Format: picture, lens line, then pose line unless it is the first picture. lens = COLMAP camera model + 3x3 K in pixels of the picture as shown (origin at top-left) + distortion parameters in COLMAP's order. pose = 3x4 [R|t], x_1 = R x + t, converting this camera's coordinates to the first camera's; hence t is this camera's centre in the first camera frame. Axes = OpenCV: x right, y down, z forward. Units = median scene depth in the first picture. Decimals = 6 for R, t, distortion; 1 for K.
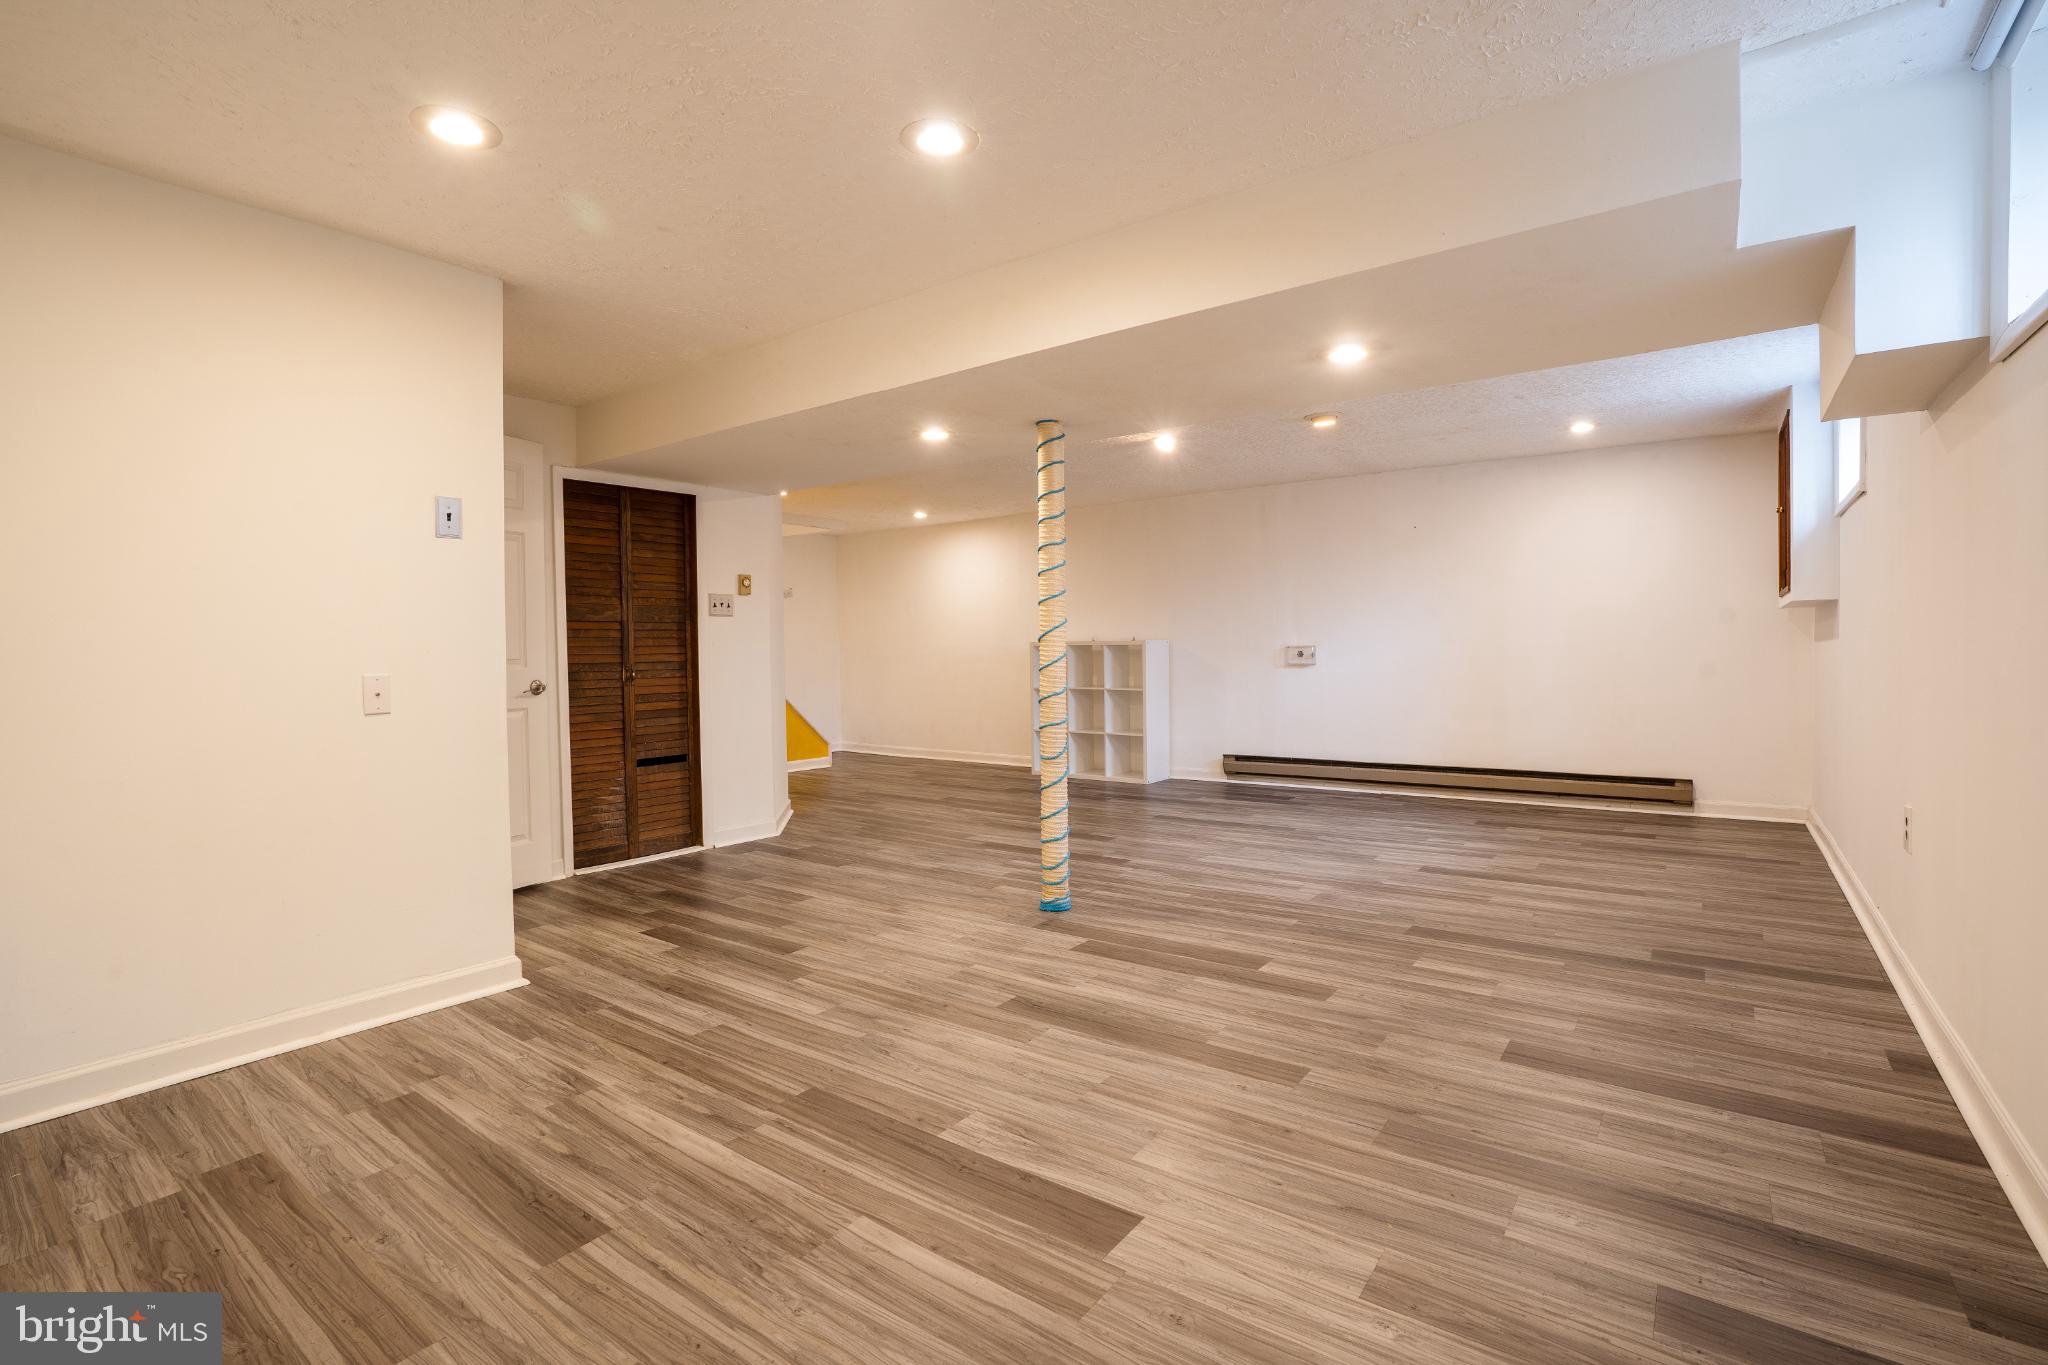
lens RADIAL K [[942.2, 0, 1025.4], [0, 942.2, 682.8], [0, 0, 1]] dist [-0.042014, 0.008531]
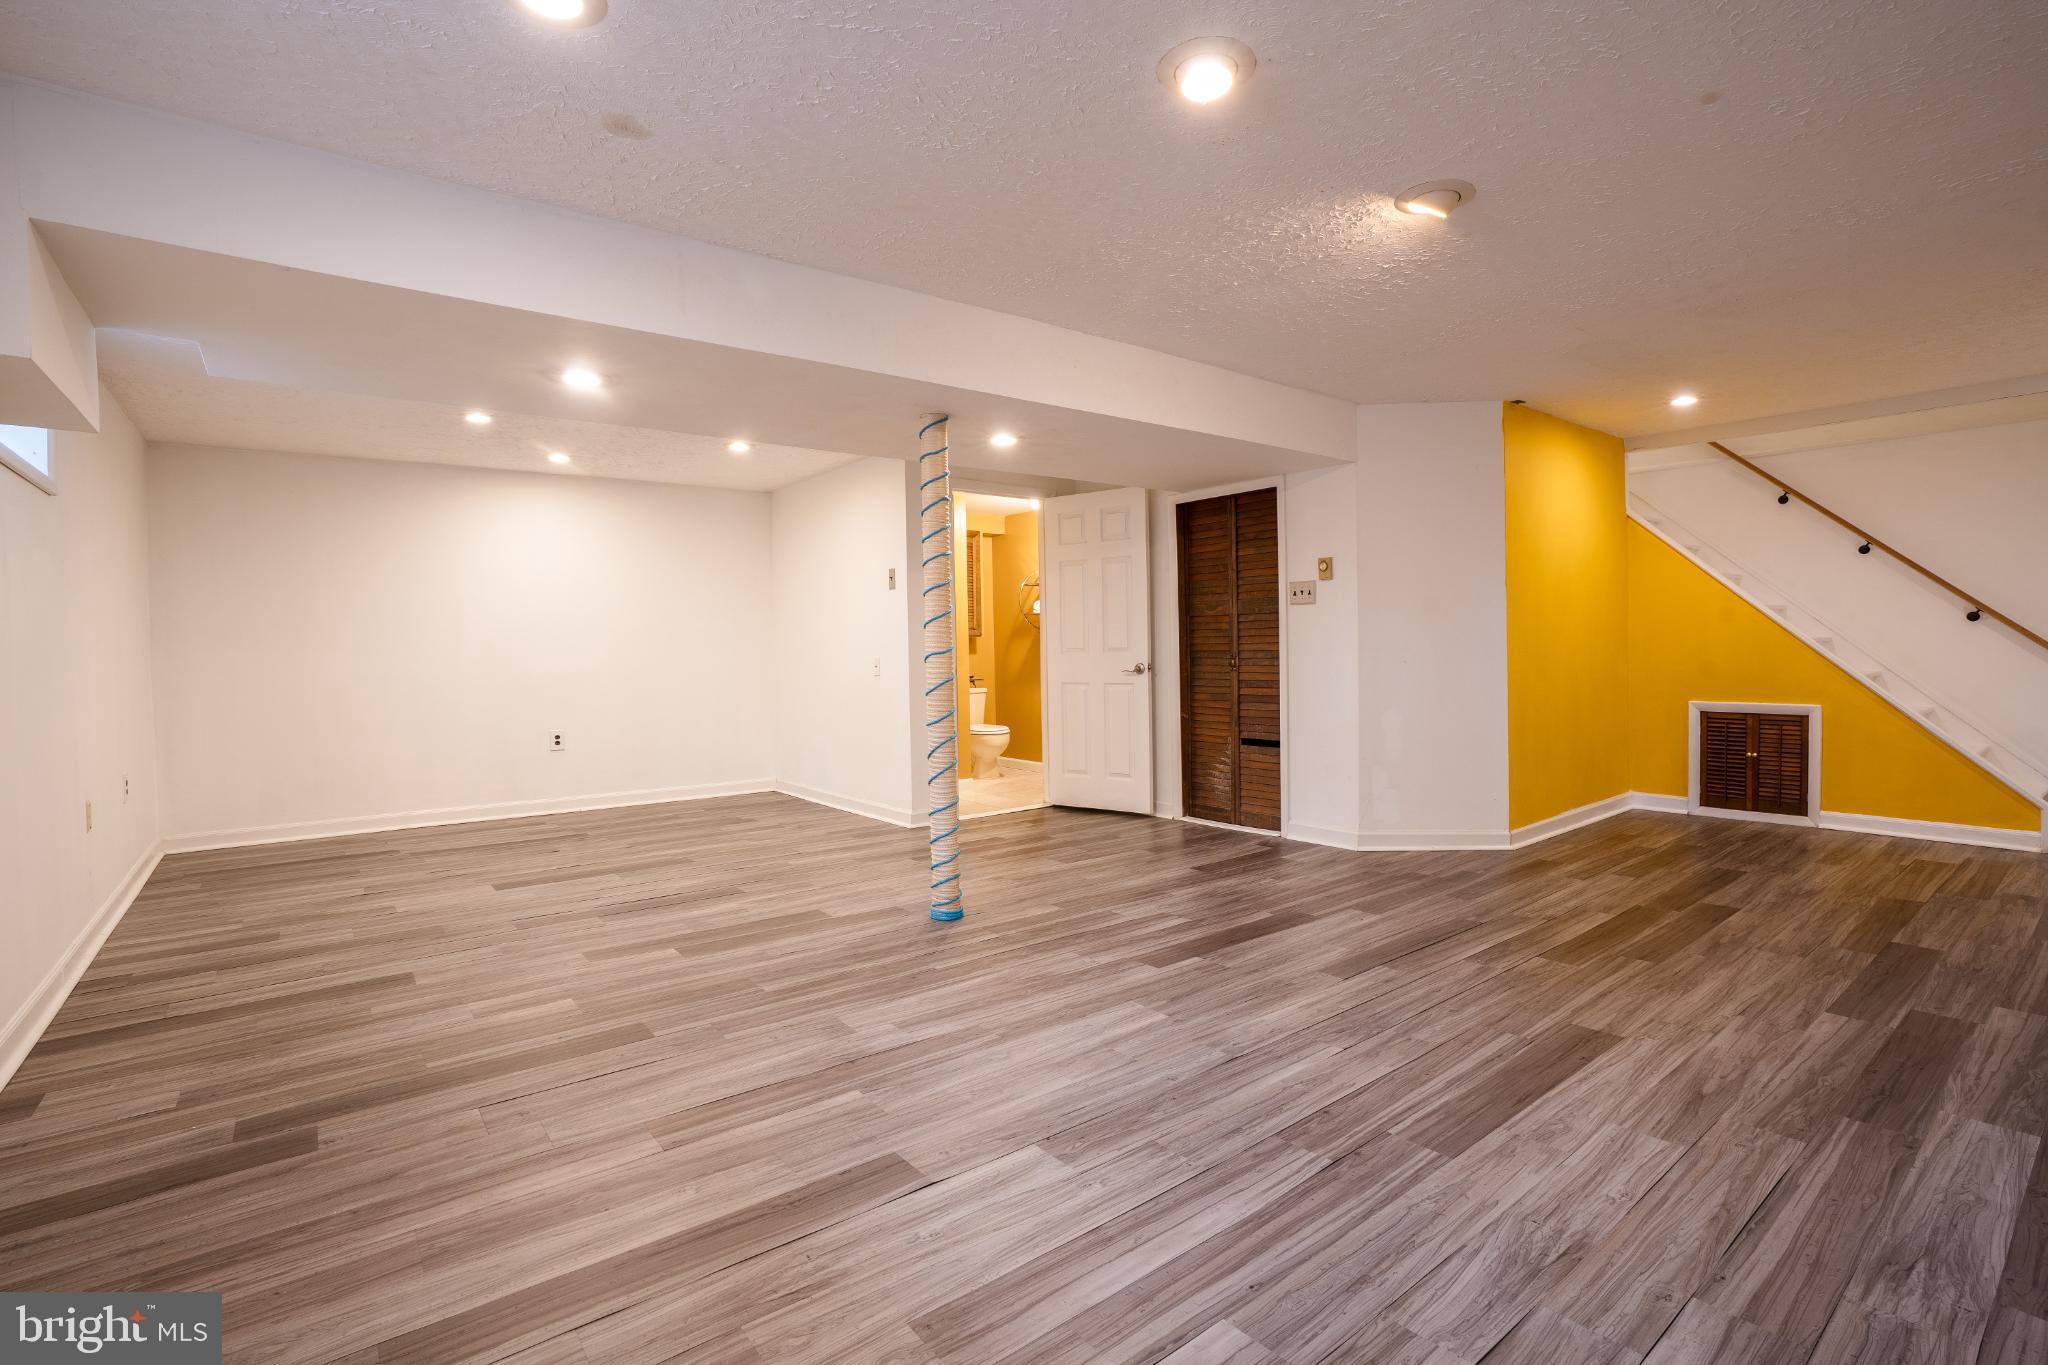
lens RADIAL K [[942.2, 0, 1012.4], [0, 942.2, 663.2], [0, 0, 1]] dist [-0.042014, 0.008531]
pose [[-0.271714, 0.030904, -0.961882, 0.942022], [-0.014587, 0.999237, 0.036225, -0.055743], [0.962267, 0.023874, -0.271056, 1.336218]]
